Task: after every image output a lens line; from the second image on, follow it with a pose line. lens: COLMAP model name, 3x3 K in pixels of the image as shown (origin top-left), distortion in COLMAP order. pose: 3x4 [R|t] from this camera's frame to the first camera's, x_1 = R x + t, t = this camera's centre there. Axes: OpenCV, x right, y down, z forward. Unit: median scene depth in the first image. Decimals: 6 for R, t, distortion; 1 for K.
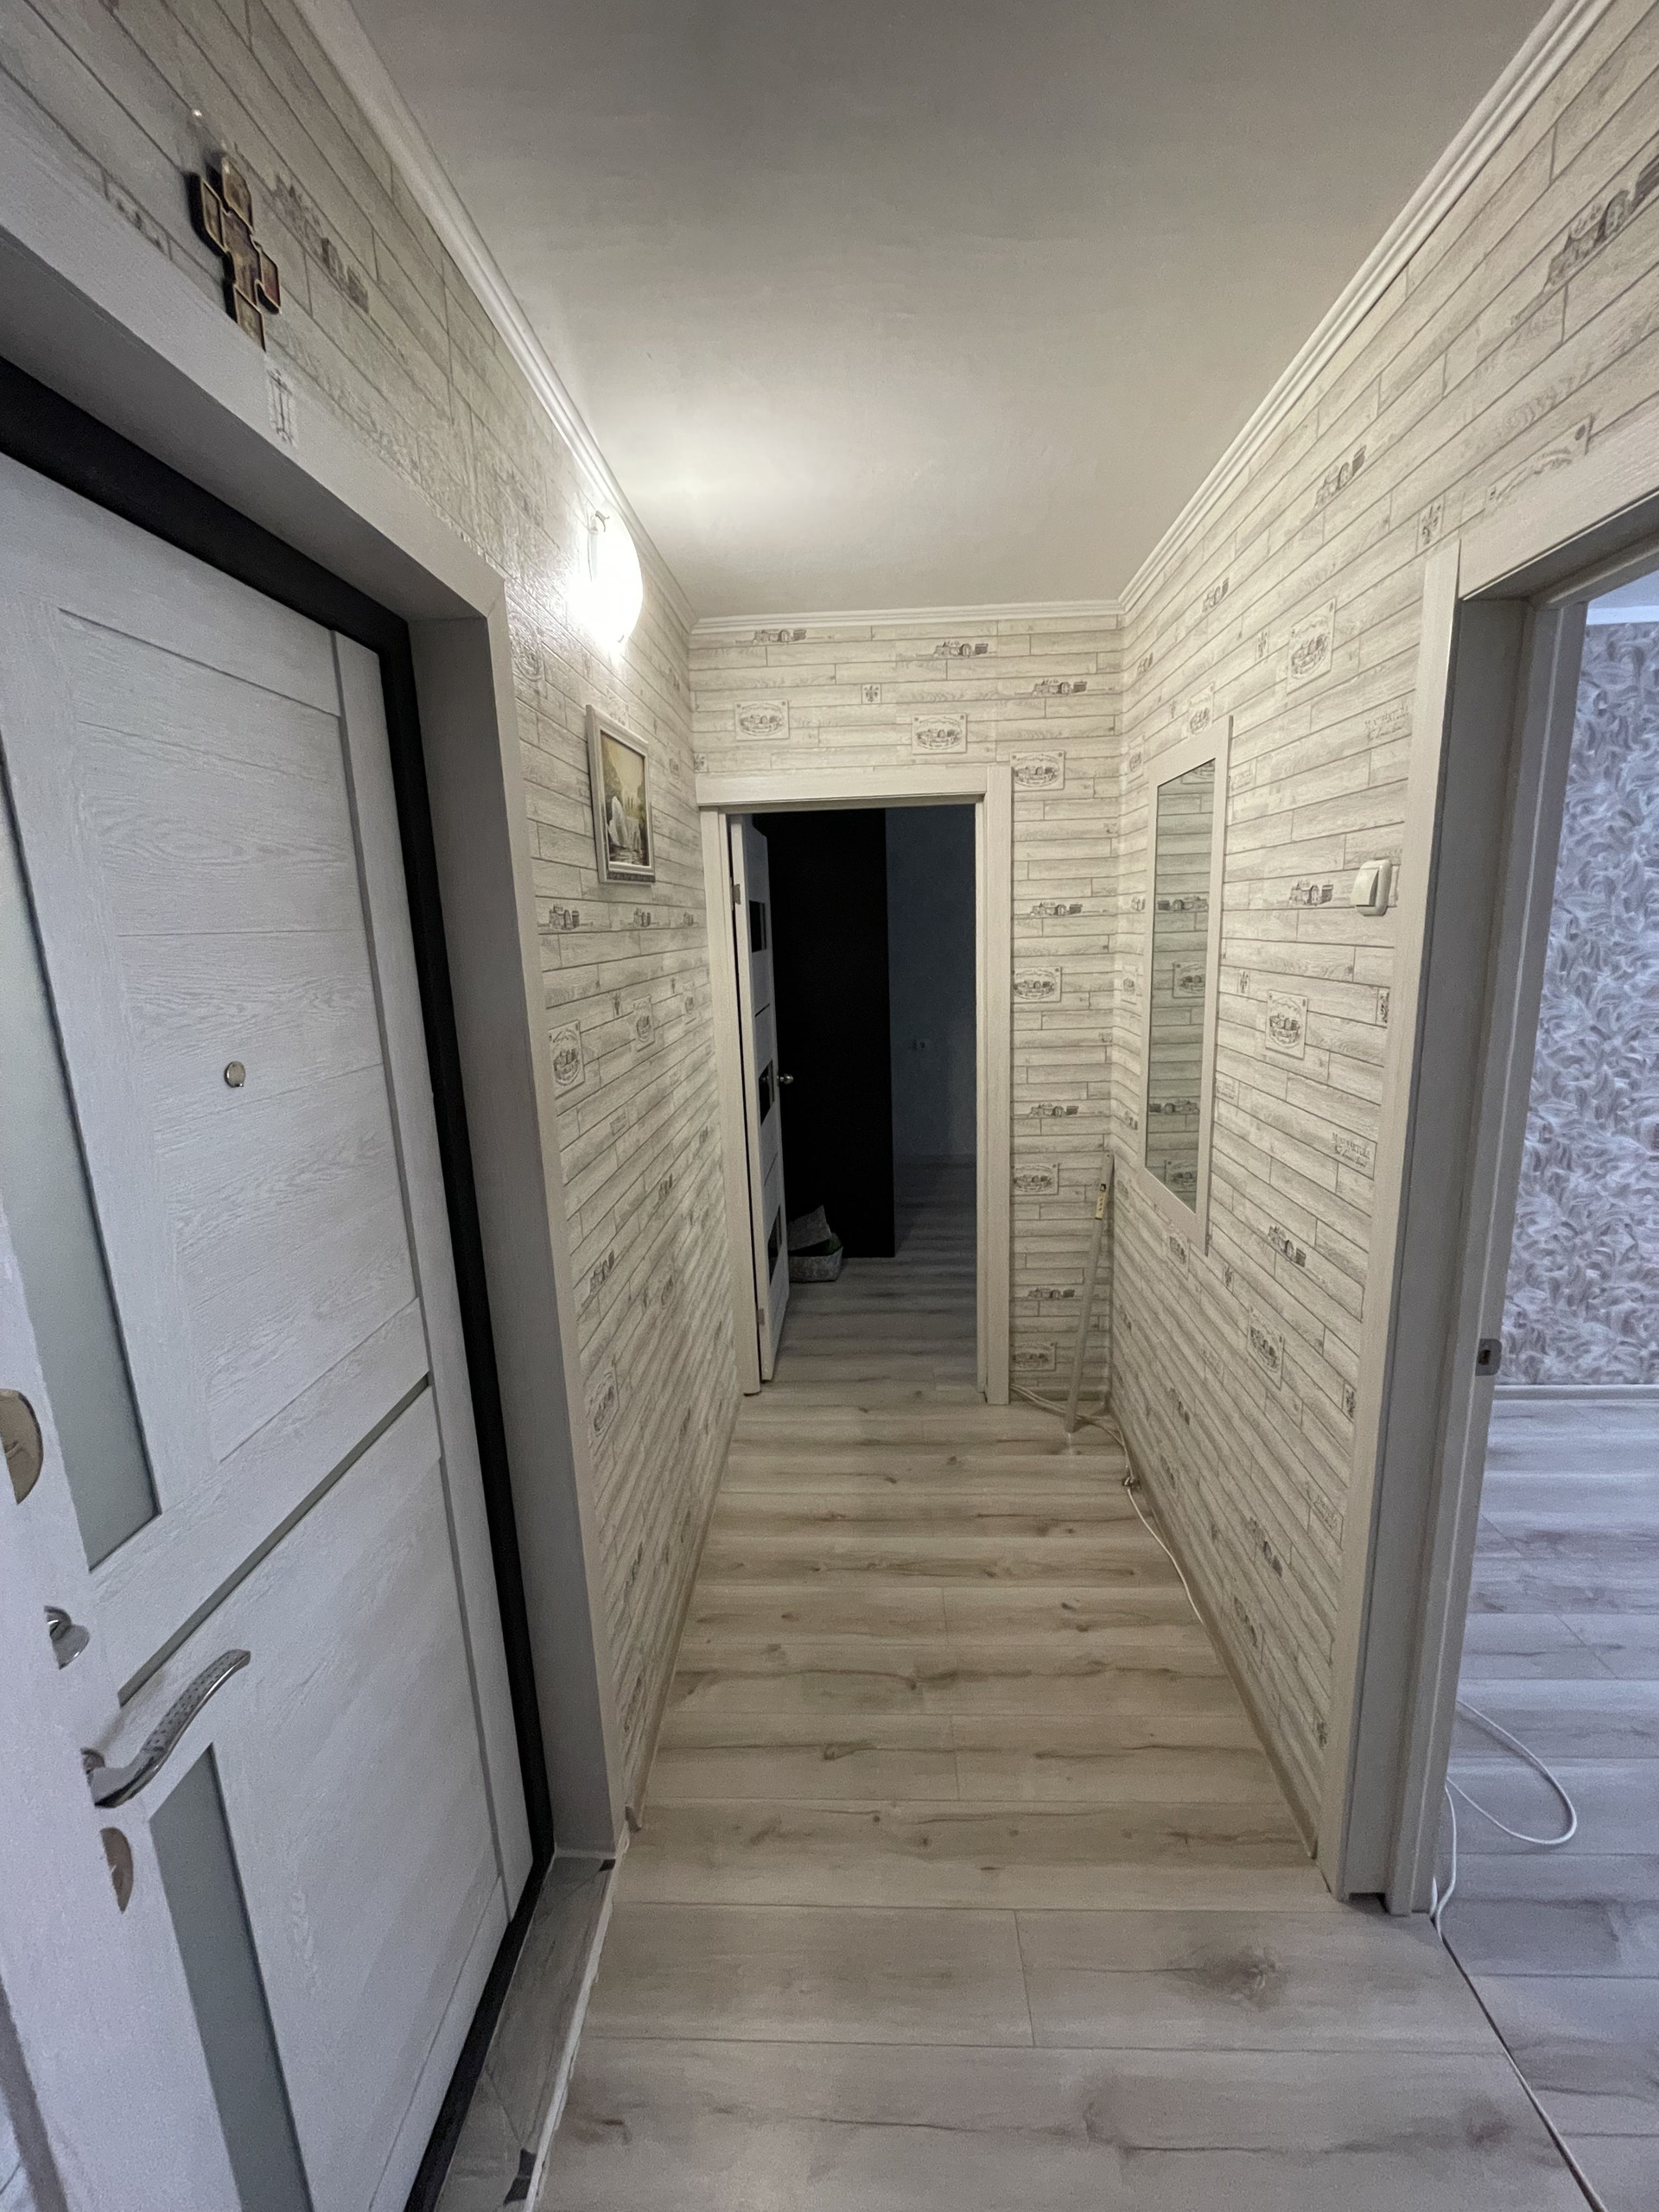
lens RADIAL K [[896.7, 0, 839.3], [0, 896.7, 1112.6], [0, 0, 1]] dist [-0.005817, 0.000673]
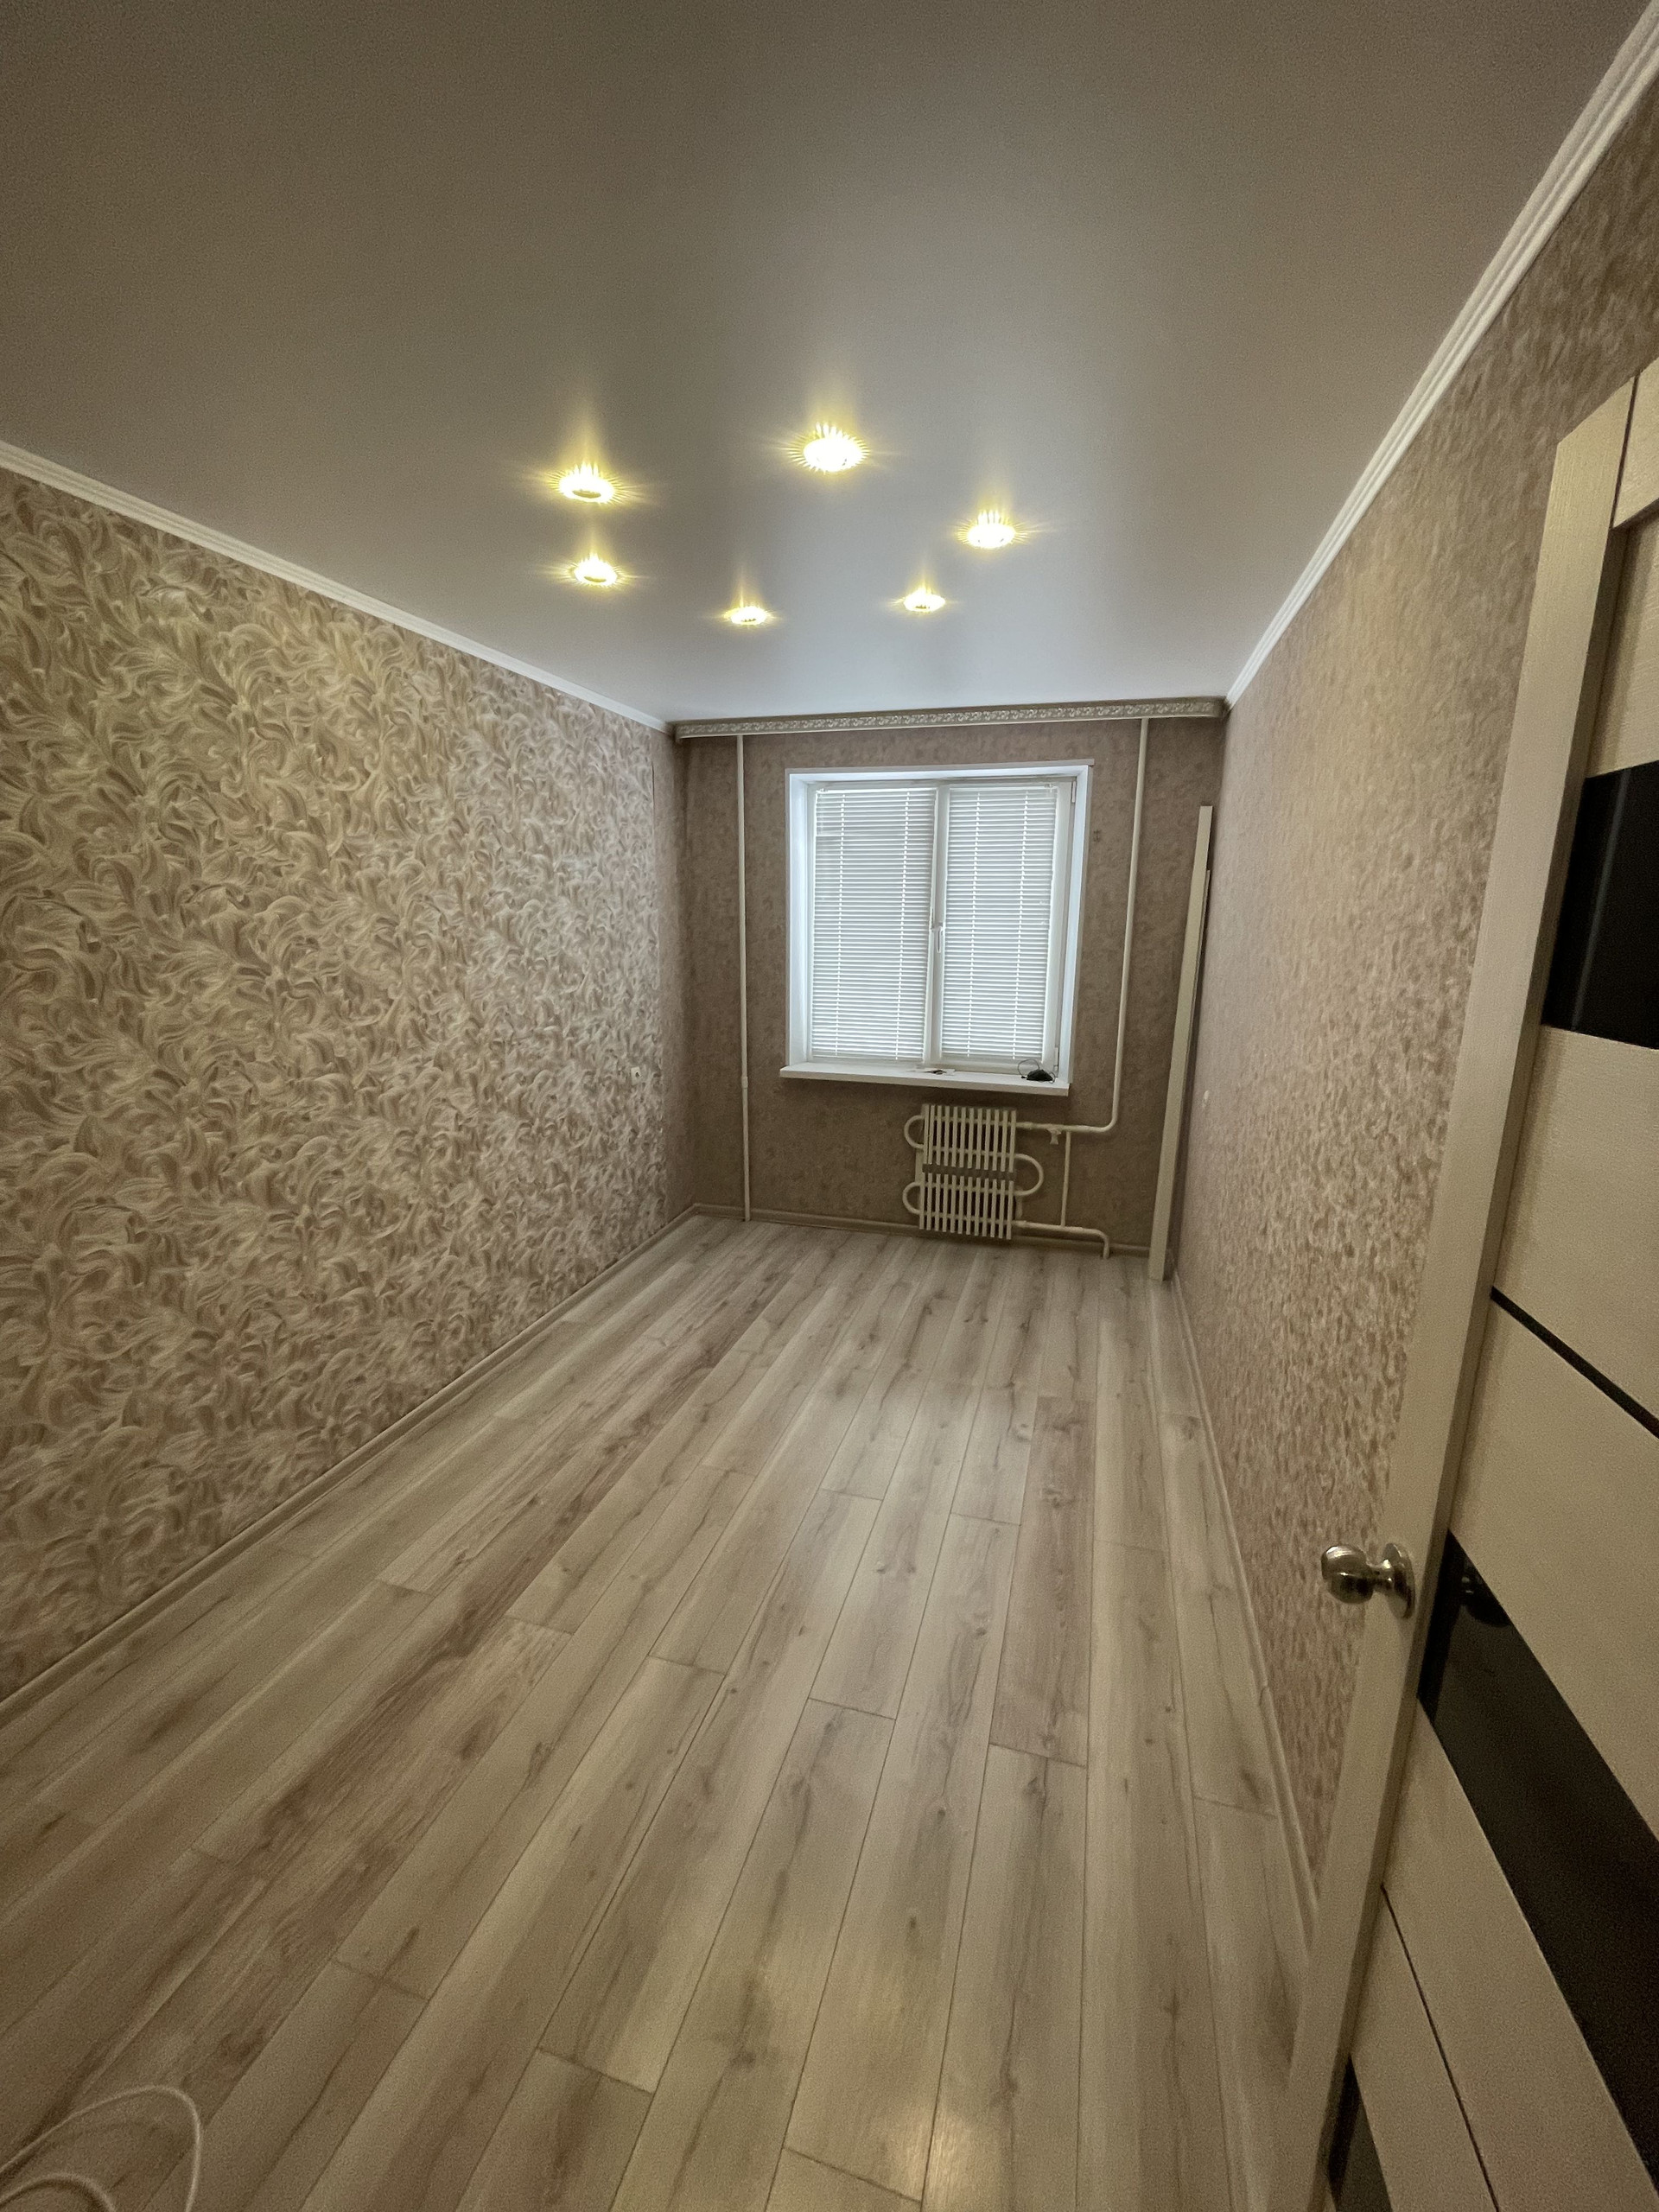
lens RADIAL K [[896.7, 0, 823.3], [0, 896.7, 1104.7], [0, 0, 1]] dist [-0.005817, 0.000673]
pose [[0.252169, -0.171648, 0.952338, 0.301466], [0.180255, 0.975250, 0.128048, -0.068820], [-0.950747, 0.139374, 0.276868, 0.306566]]
